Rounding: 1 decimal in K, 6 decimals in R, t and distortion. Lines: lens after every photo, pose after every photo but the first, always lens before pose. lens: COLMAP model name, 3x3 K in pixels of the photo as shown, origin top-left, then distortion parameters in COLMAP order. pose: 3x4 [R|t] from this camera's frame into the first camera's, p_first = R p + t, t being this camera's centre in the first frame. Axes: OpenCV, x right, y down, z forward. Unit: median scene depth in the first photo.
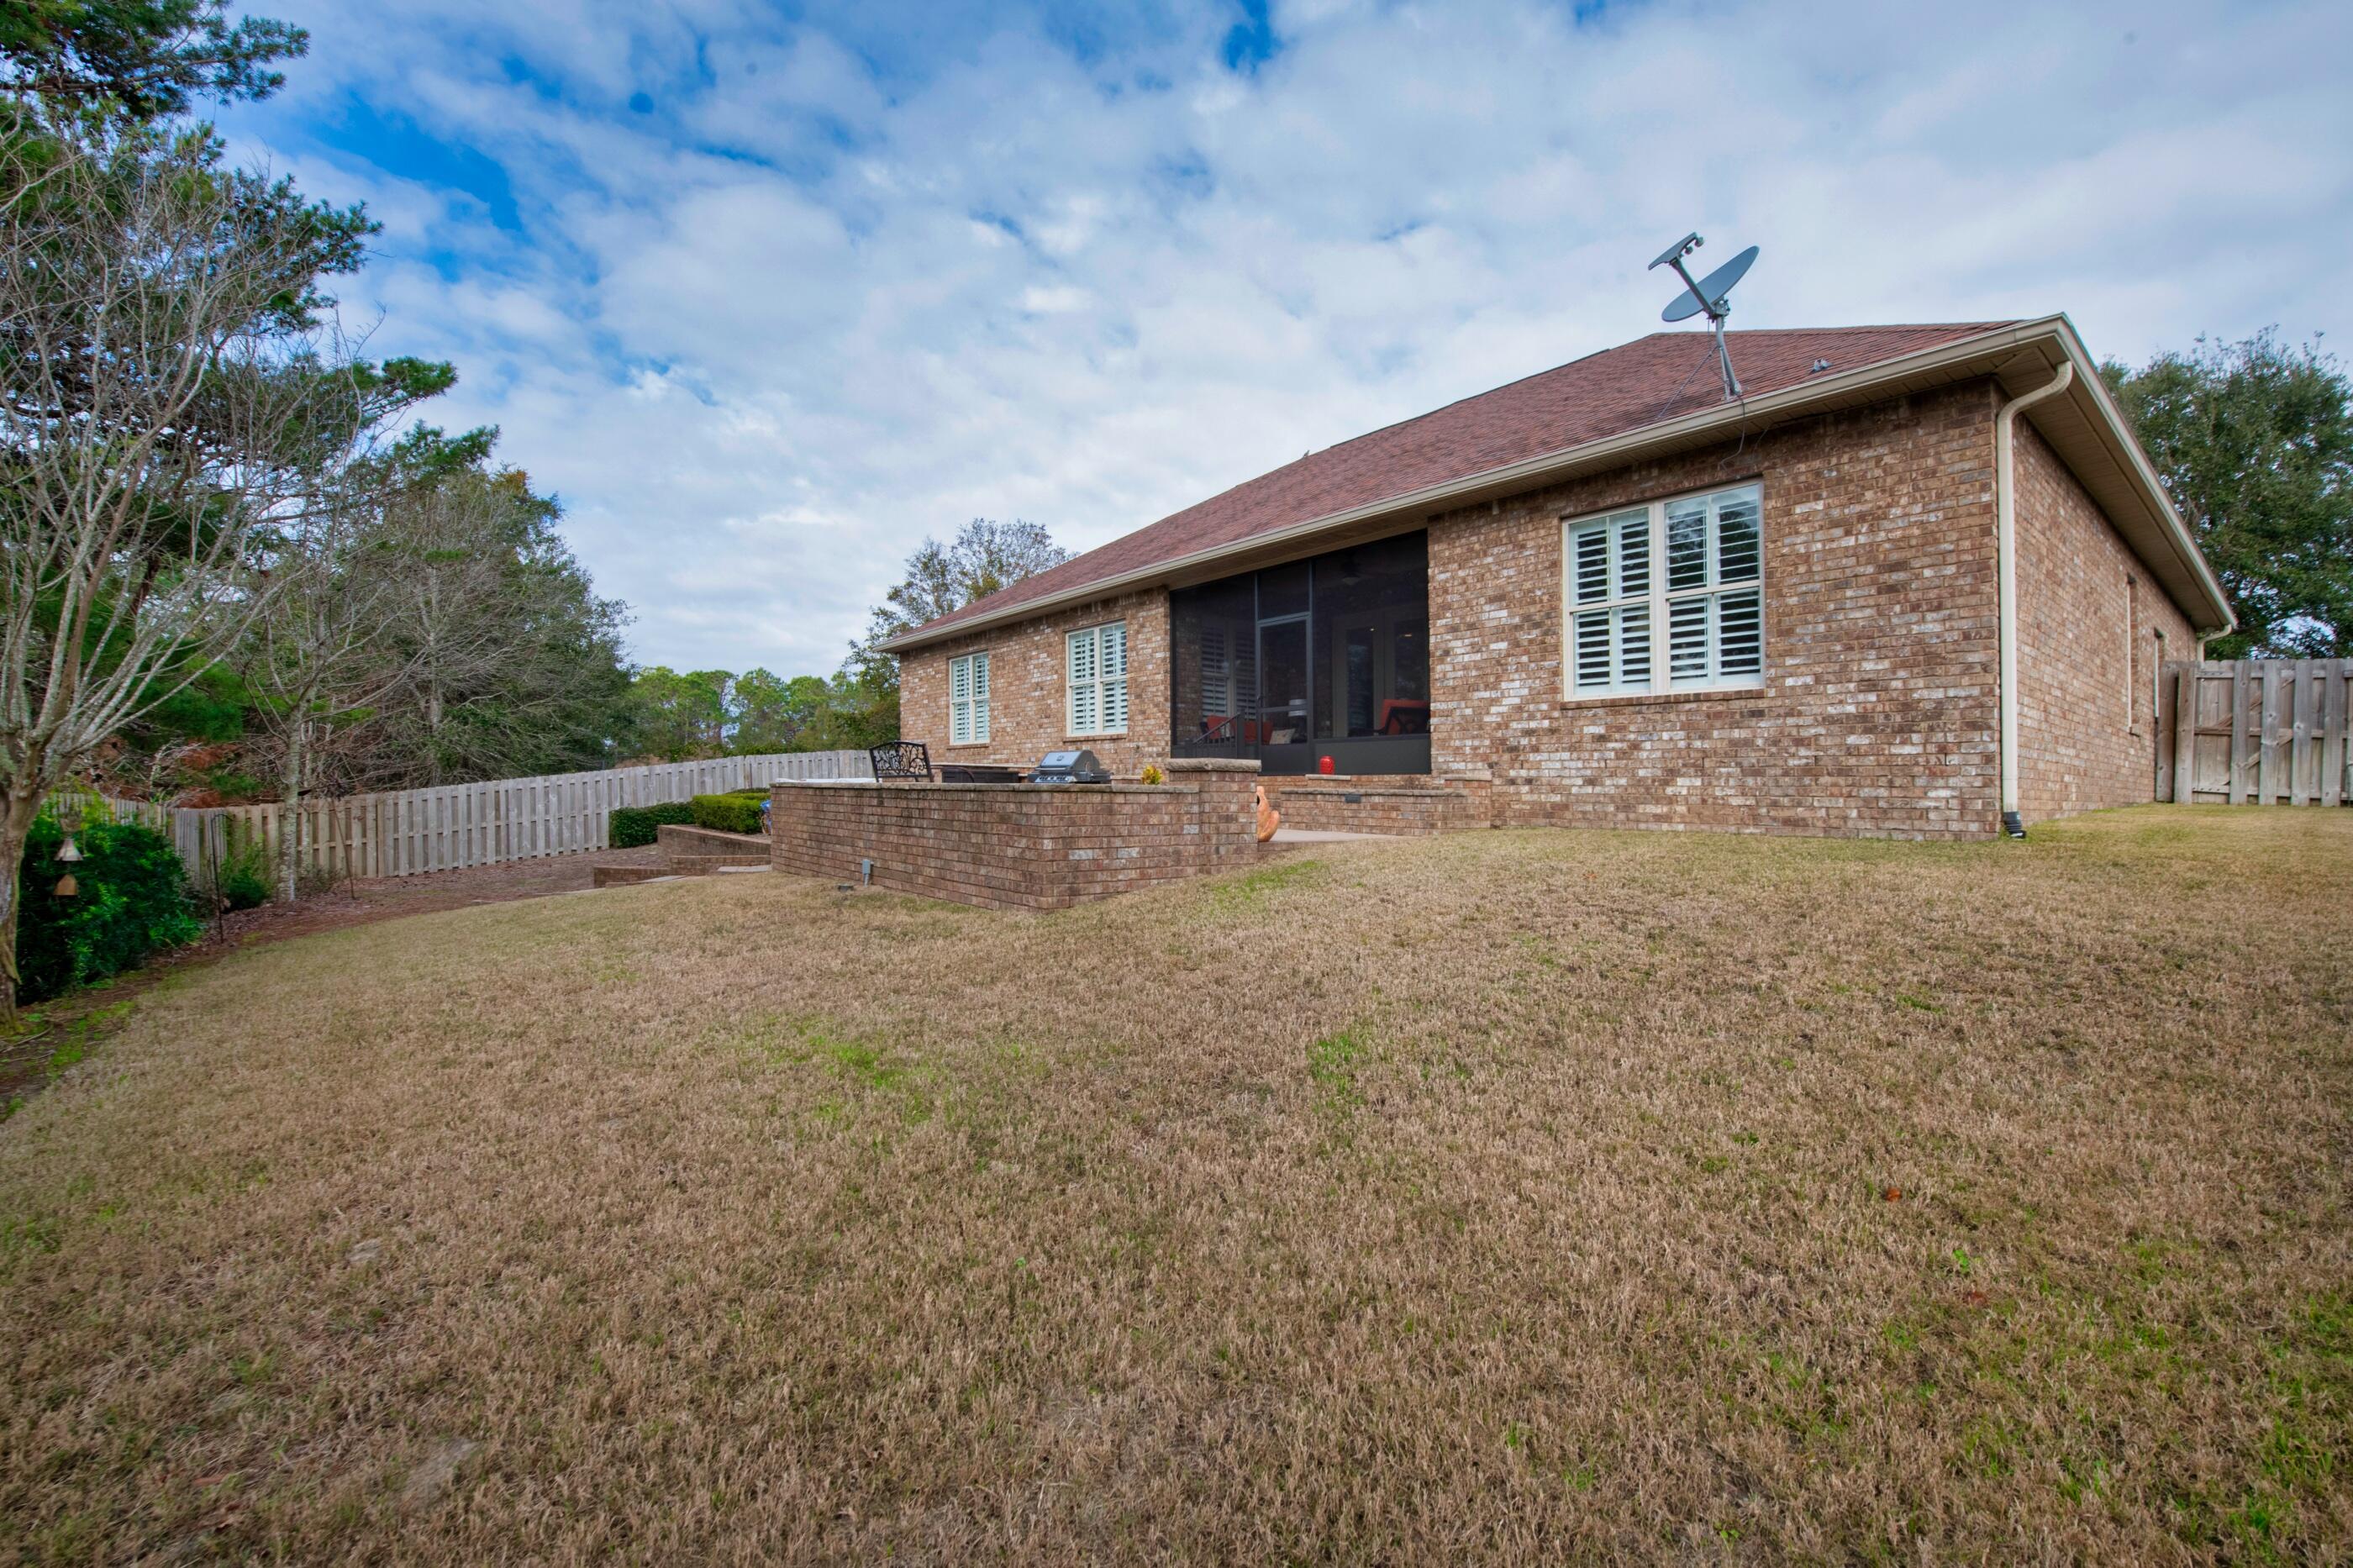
lens RADIAL K [[989.0, 0, 1182.4], [0, 989.0, 826.7], [0, 0, 1]] dist [0.002910, -0.005435]
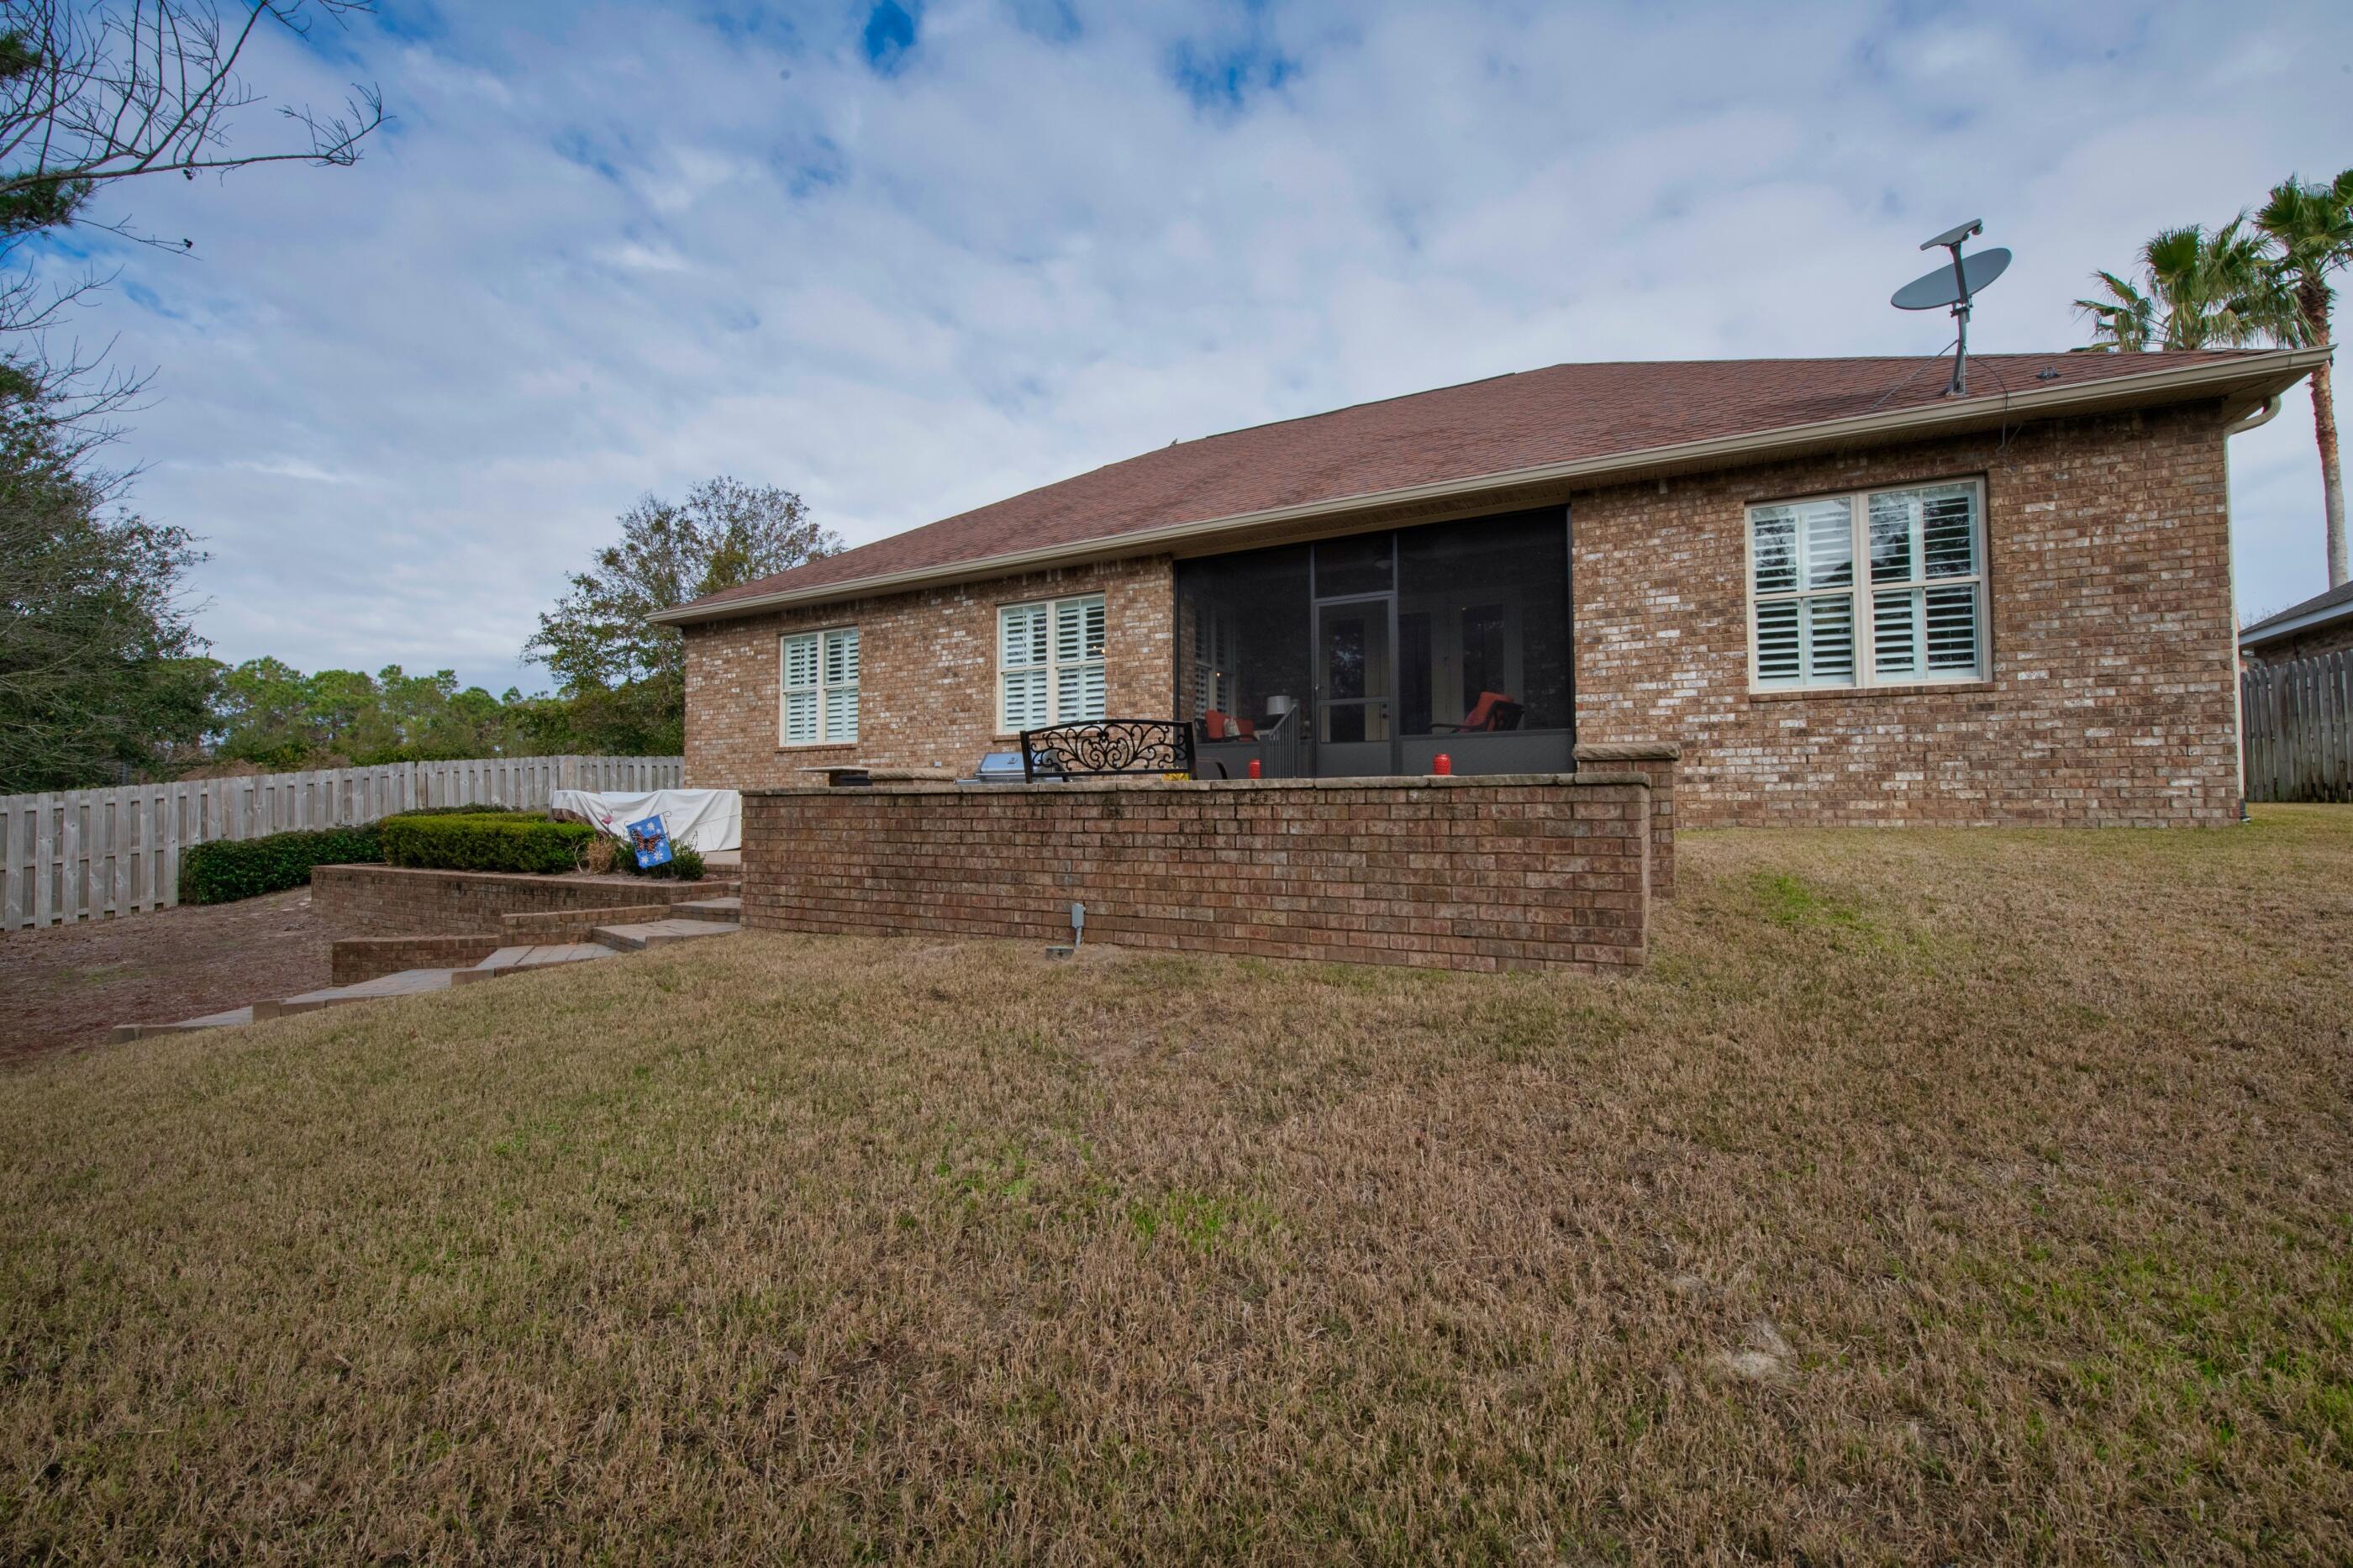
lens RADIAL K [[988.1, 0, 1219.2], [0, 988.1, 799.1], [0, 0, 1]] dist [-0.011351, -0.000038]
pose [[0.918916, -0.011147, 0.394296, -0.462209], [0.029418, 0.998754, -0.040323, -0.003261], [-0.393355, 0.048652, 0.918098, 0.345606]]
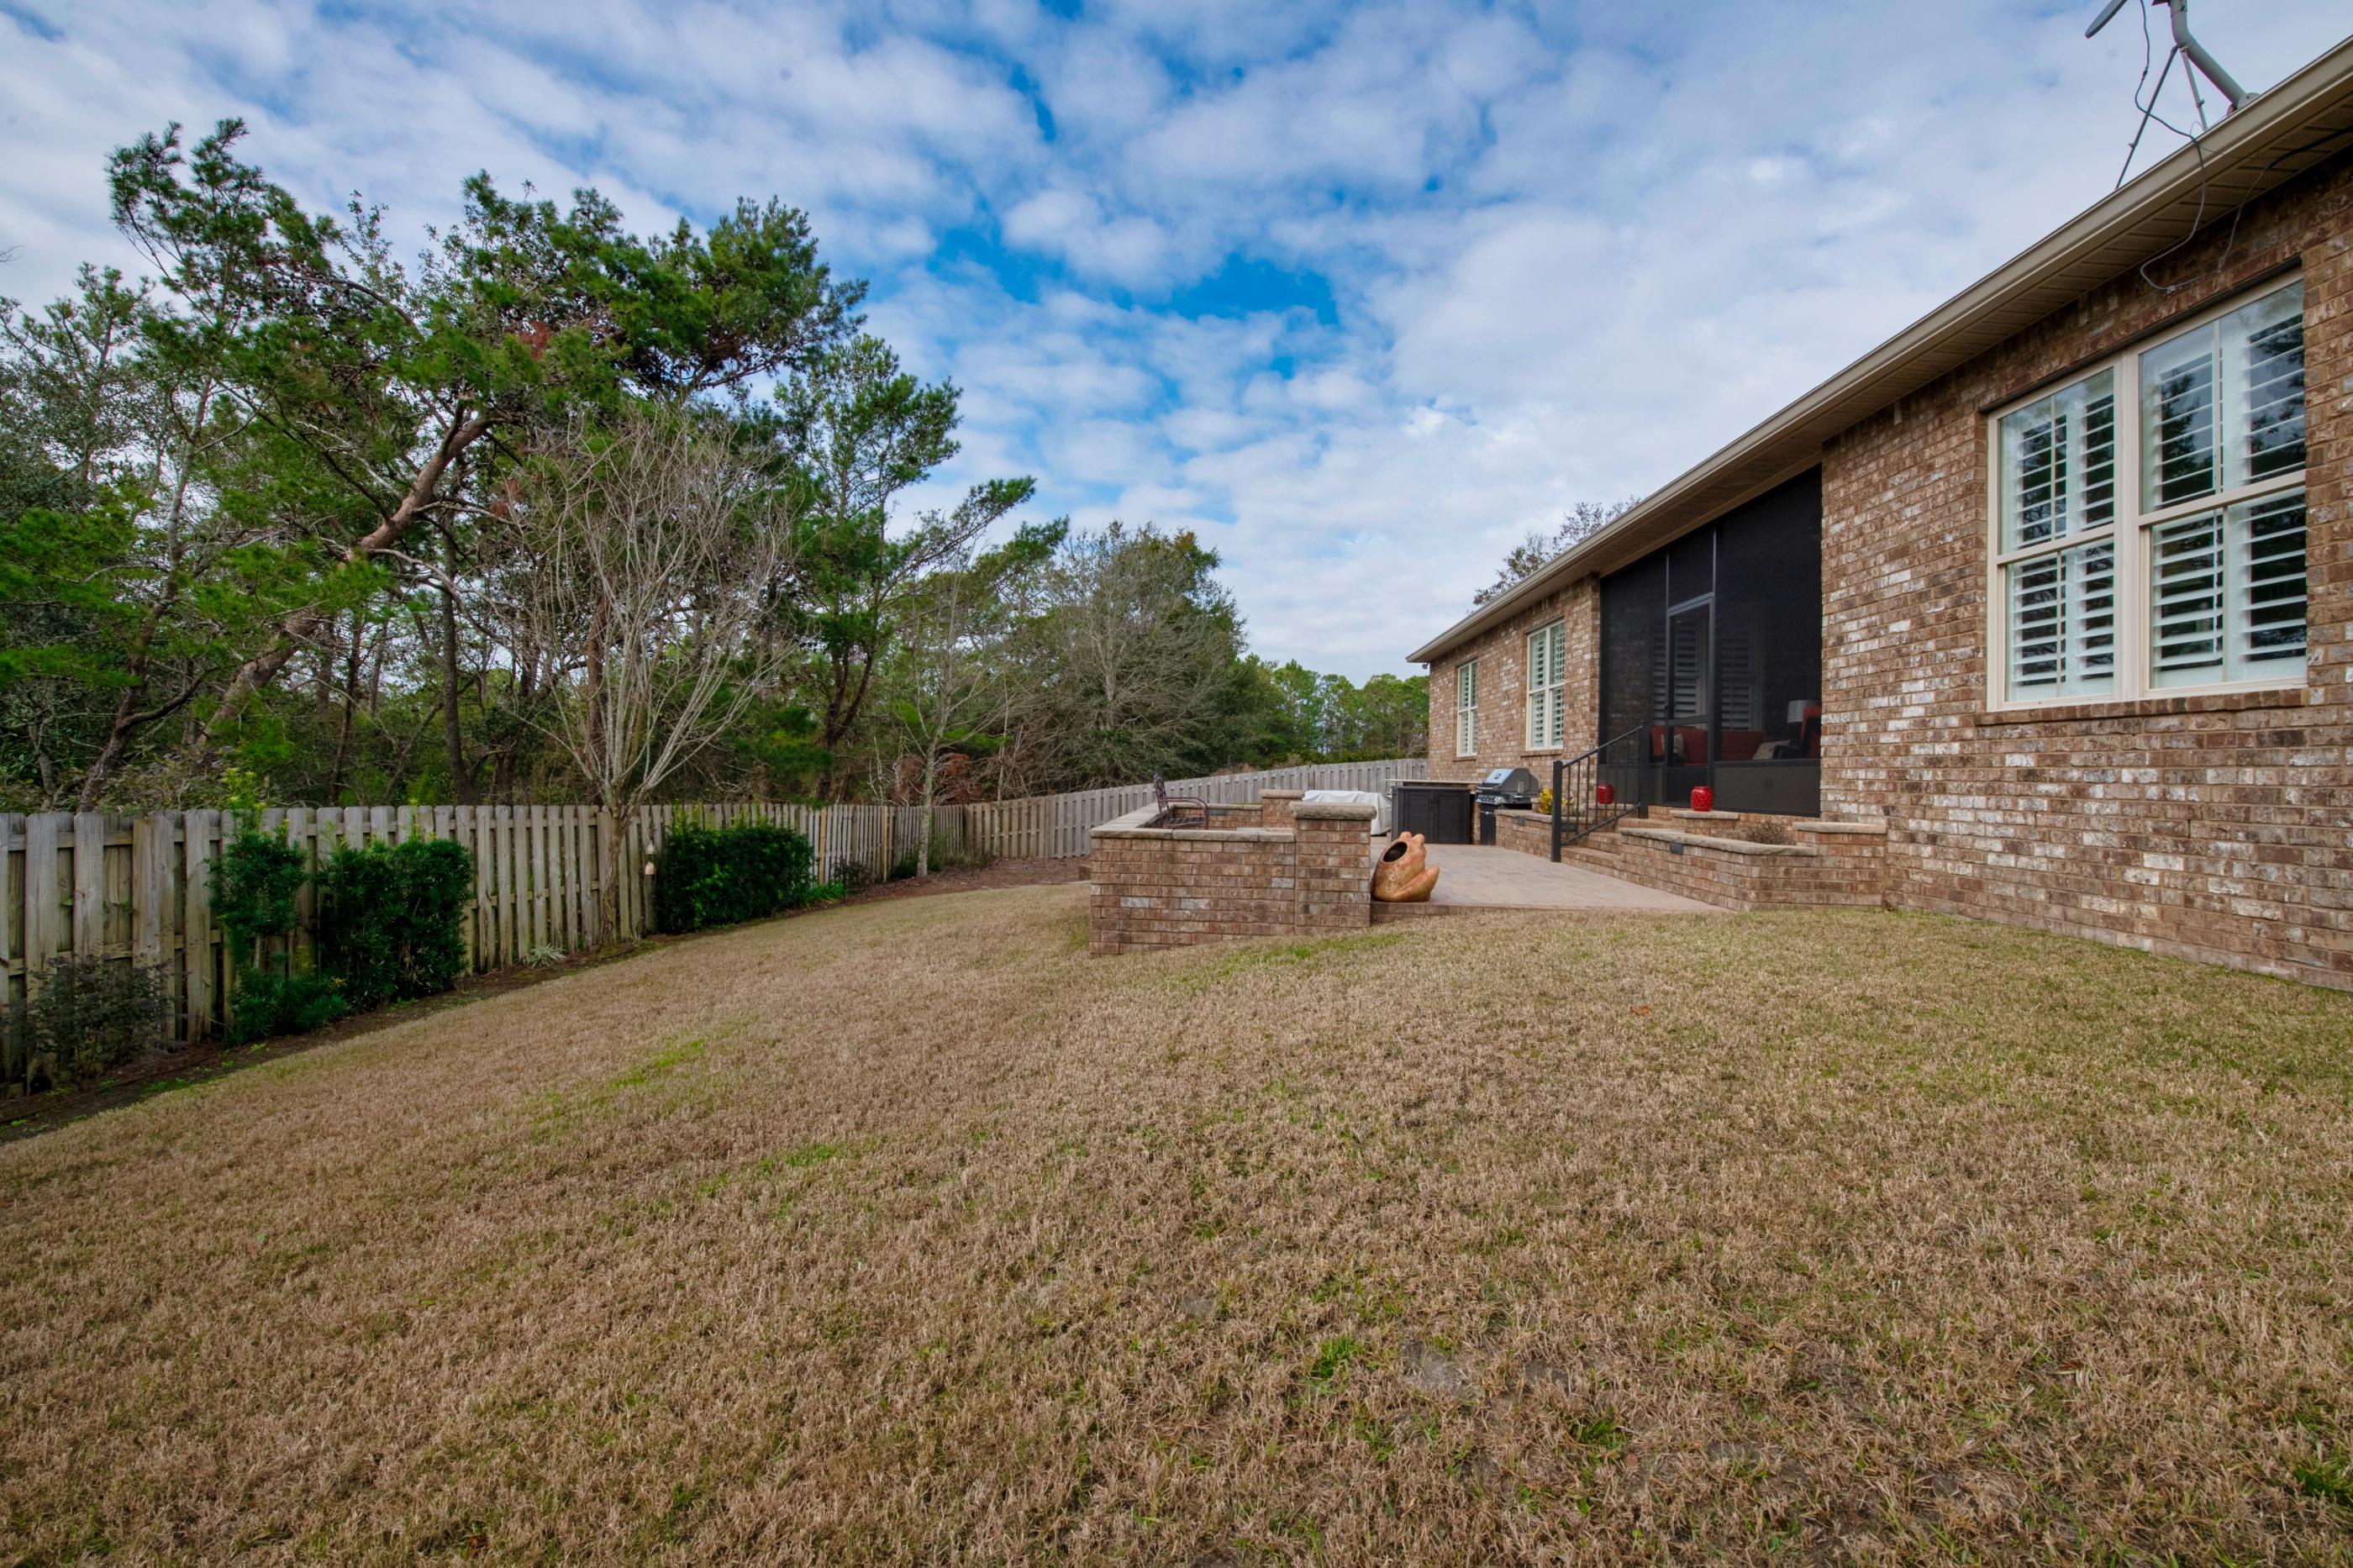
lens RADIAL K [[989.0, 0, 1182.4], [0, 989.0, 826.7], [0, 0, 1]] dist [0.002910, -0.005435]
pose [[0.742633, 0.042102, -0.668374, 0.435926], [-0.037260, 0.999074, 0.021534, -0.051869], [0.668661, 0.008912, 0.743514, 0.221957]]
